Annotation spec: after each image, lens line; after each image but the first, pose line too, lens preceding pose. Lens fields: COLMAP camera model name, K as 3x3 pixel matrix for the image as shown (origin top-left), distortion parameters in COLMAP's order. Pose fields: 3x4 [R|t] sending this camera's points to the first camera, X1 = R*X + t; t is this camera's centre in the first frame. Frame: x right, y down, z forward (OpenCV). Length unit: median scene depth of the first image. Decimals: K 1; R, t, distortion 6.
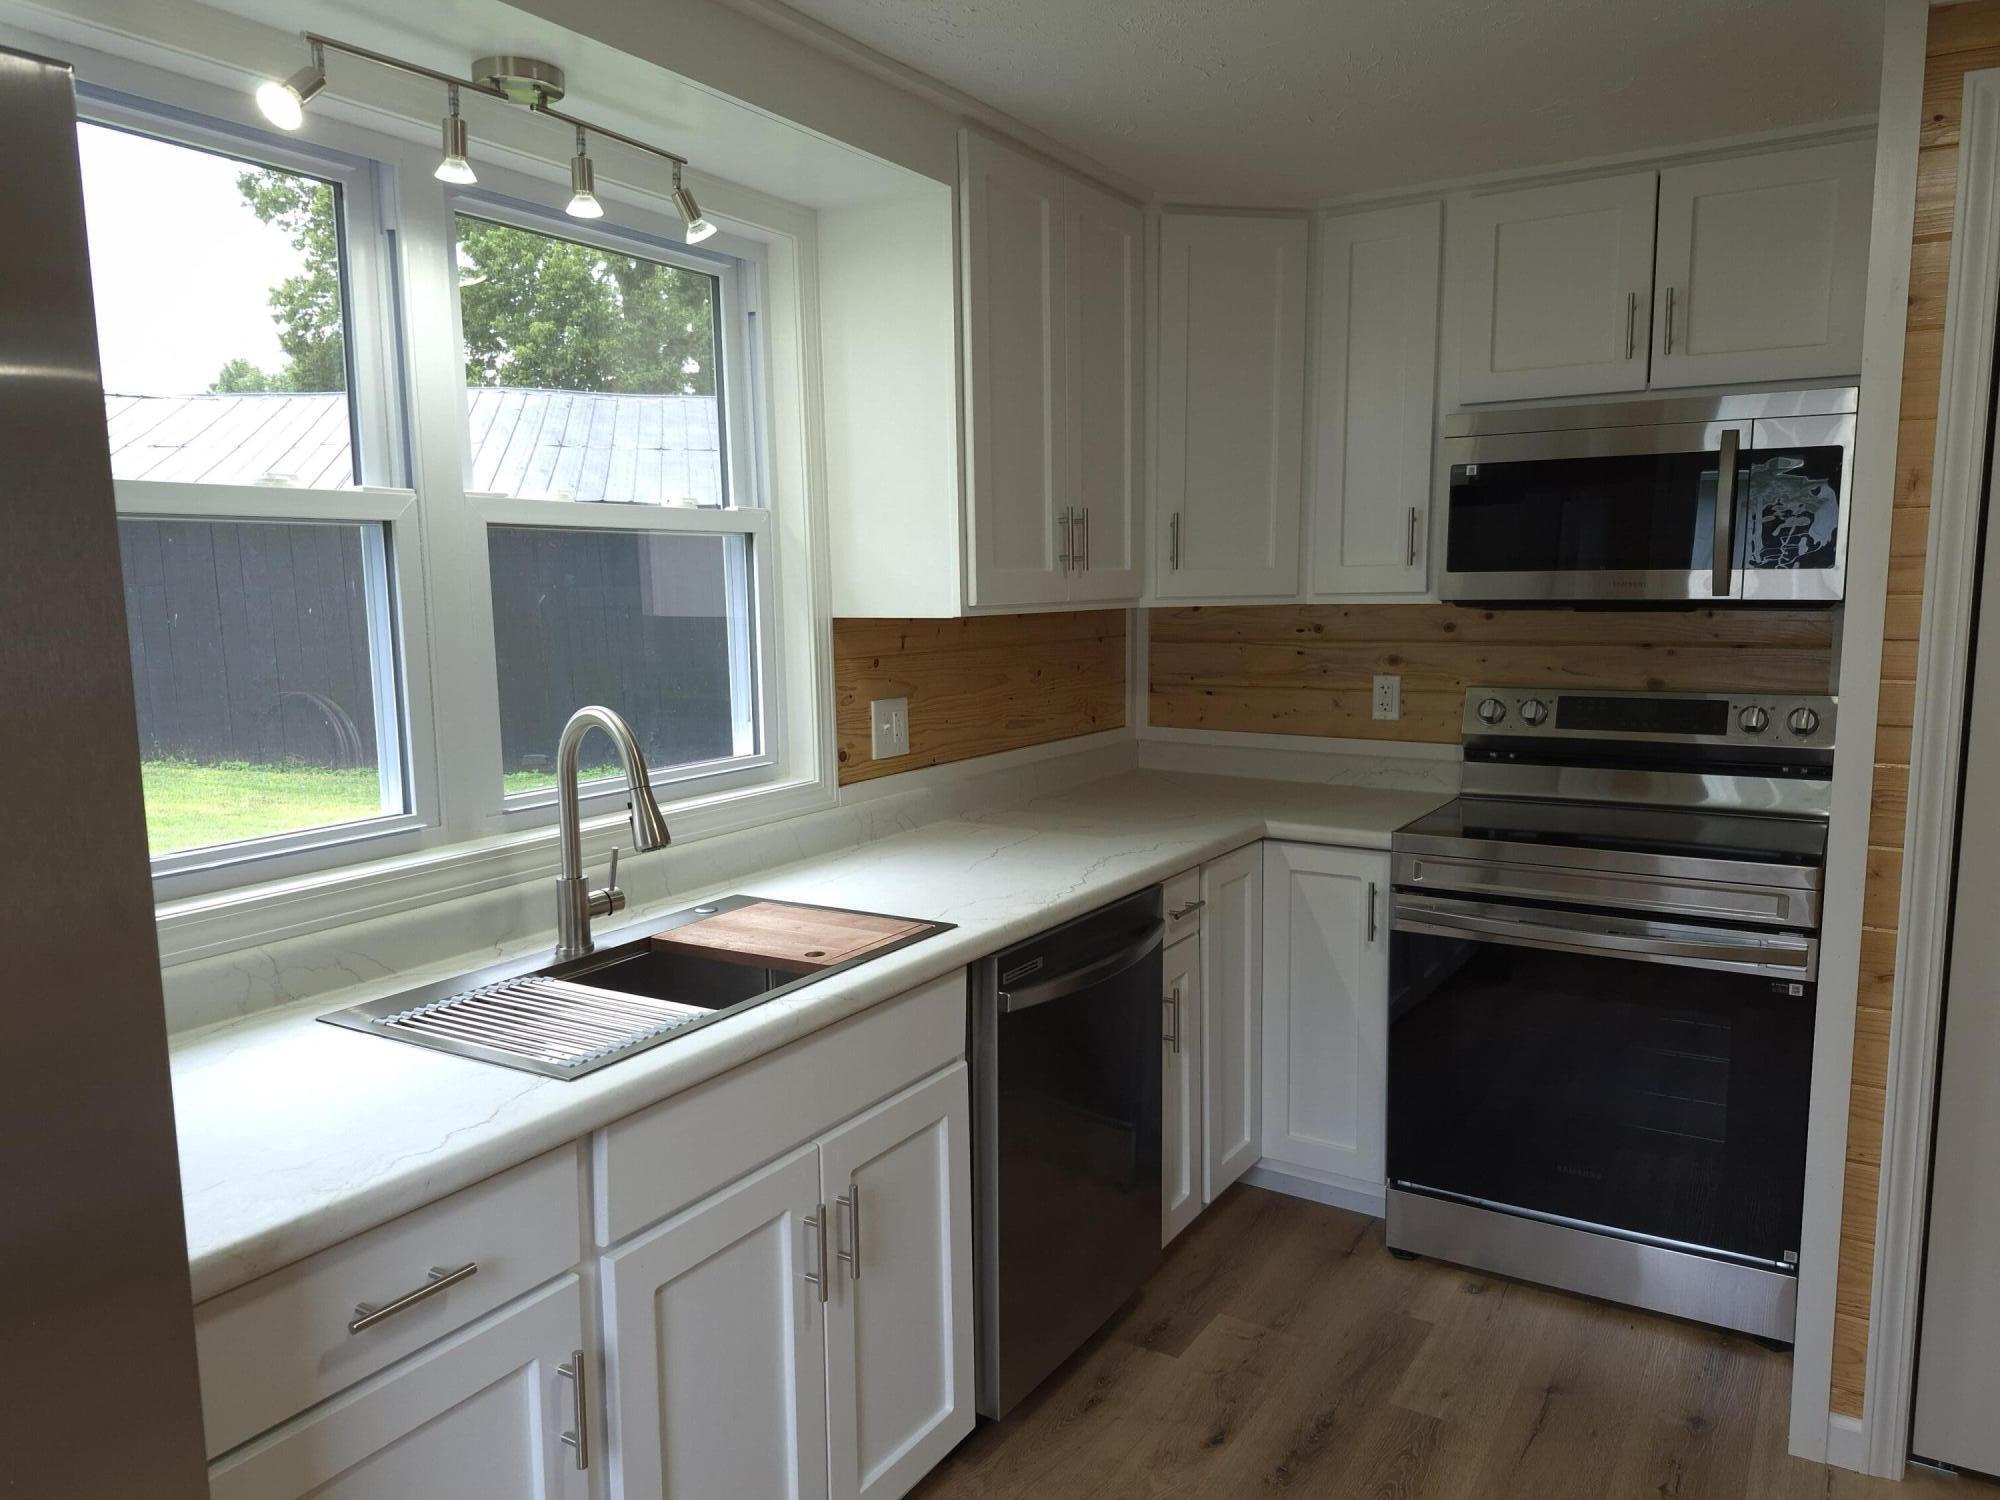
lens RADIAL K [[1367.5, 0, 971.8], [0, 1367.5, 762.5], [0, 0, 1]] dist [0.080622, -0.093667]
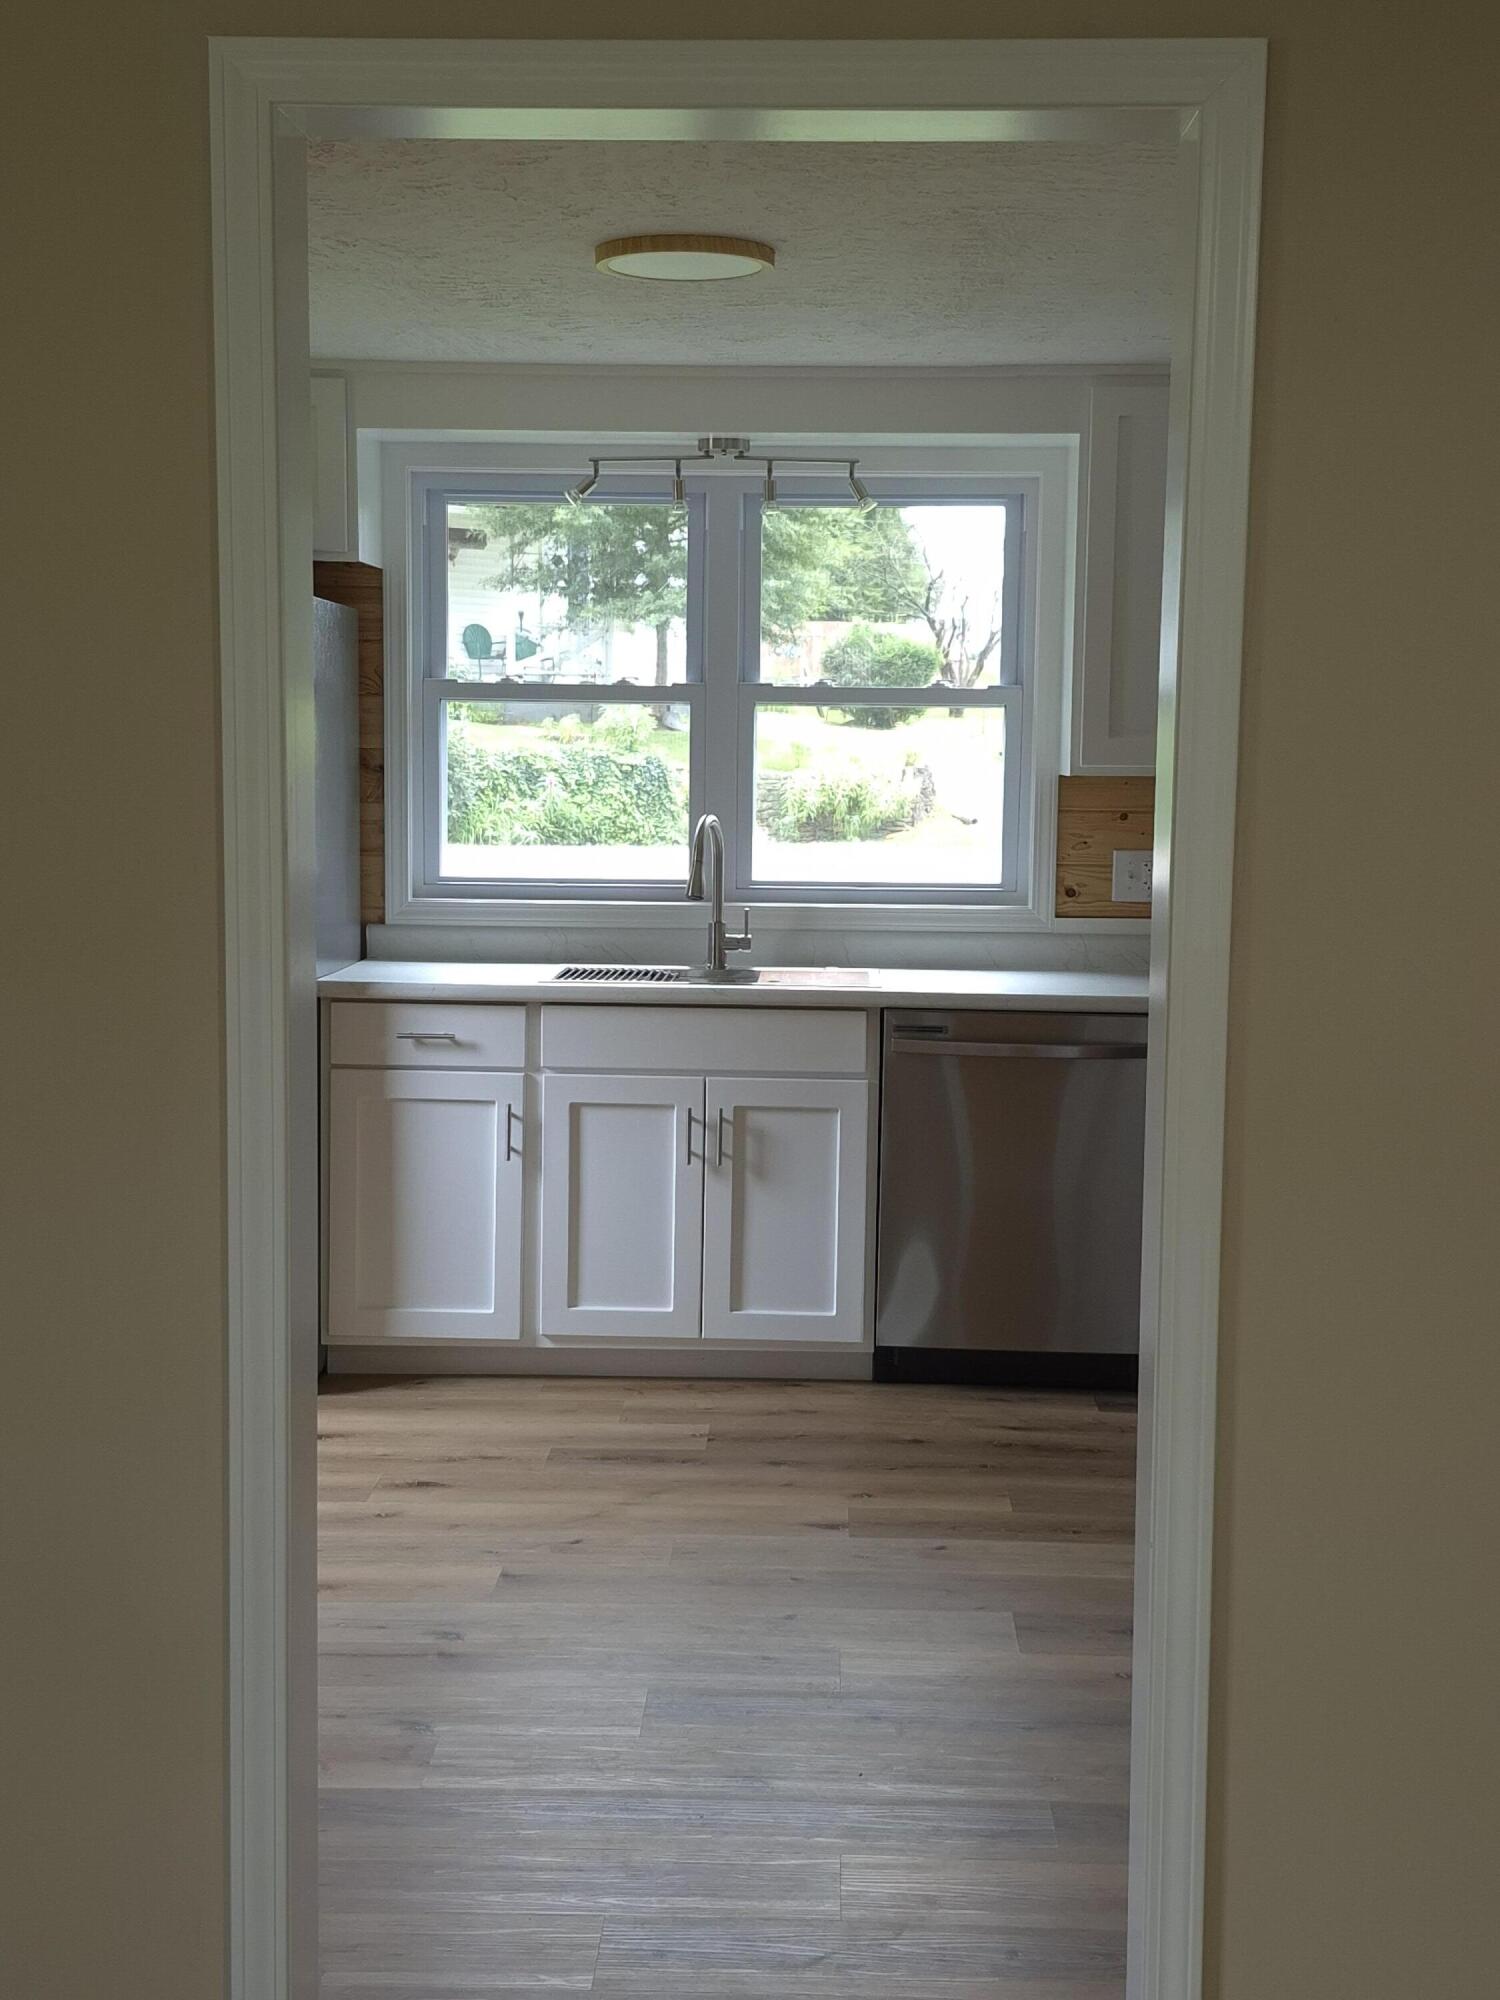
lens RADIAL K [[2263.8, 0, 741.8], [0, 2263.8, 1007.2], [0, 0, 1]] dist [0.202168, -0.338790]
pose [[0.521730, 0.116457, -0.845124, 2.056548], [-0.131369, 0.989790, 0.055292, 0.031846], [0.842935, 0.082176, 0.531702, -0.402618]]
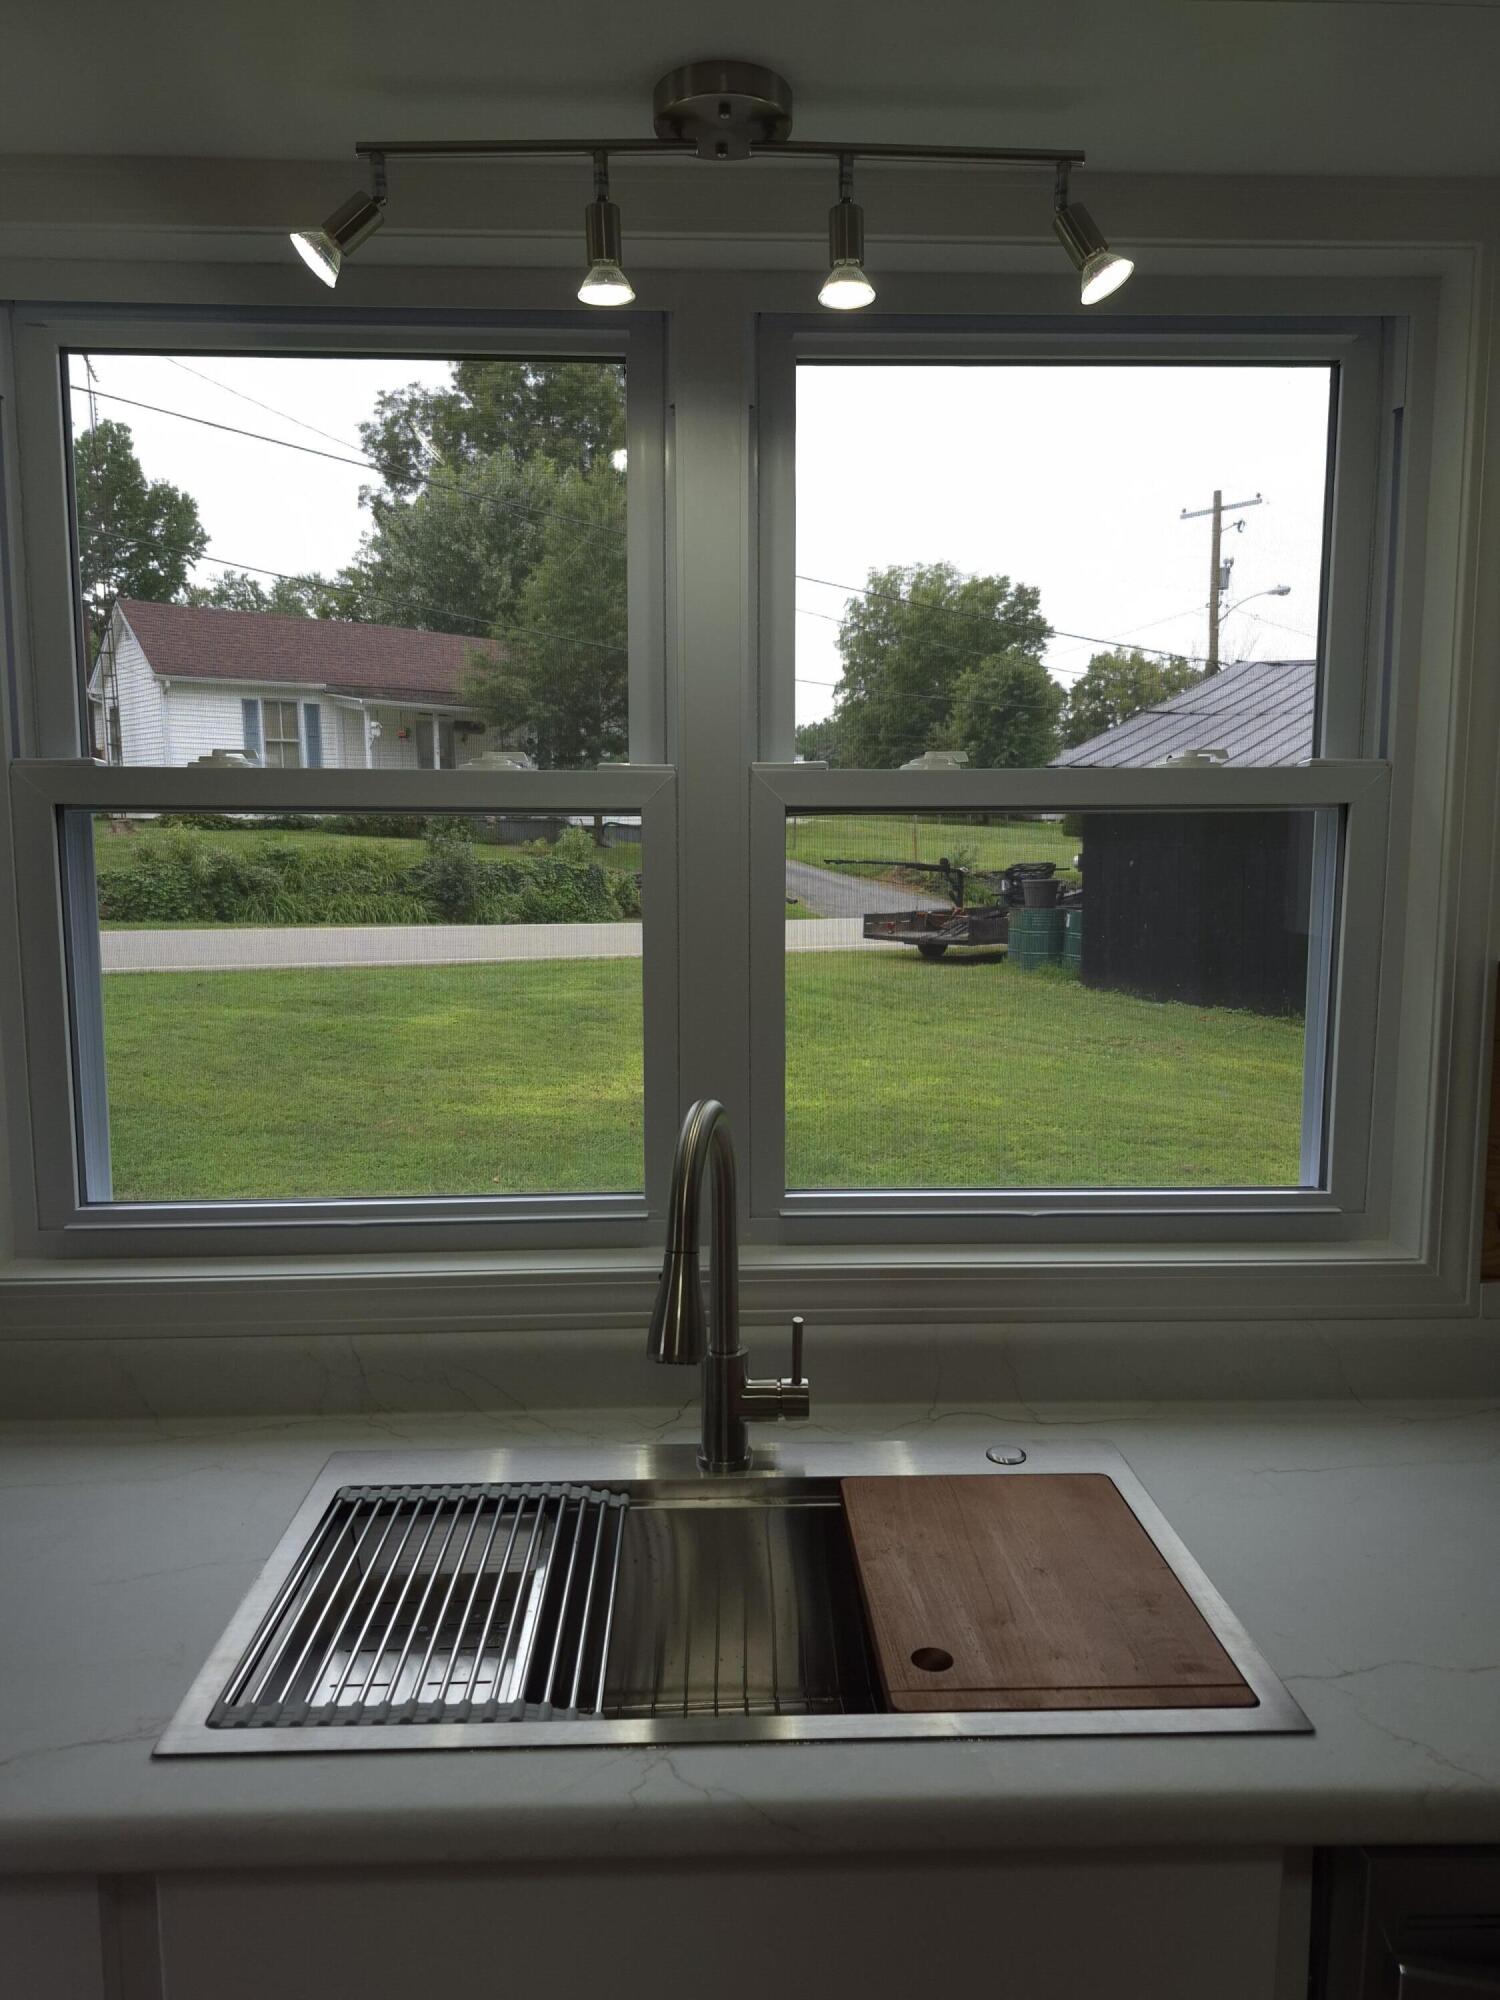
lens RADIAL K [[1367.5, 0, 736.7], [0, 1367.5, 1011.5], [0, 0, 1]] dist [0.080622, -0.093667]
pose [[0.575396, 0.104596, -0.811159, 0.227405], [-0.114619, 0.992314, 0.046651, -0.108023], [0.809804, 0.066131, 0.582962, 0.634932]]
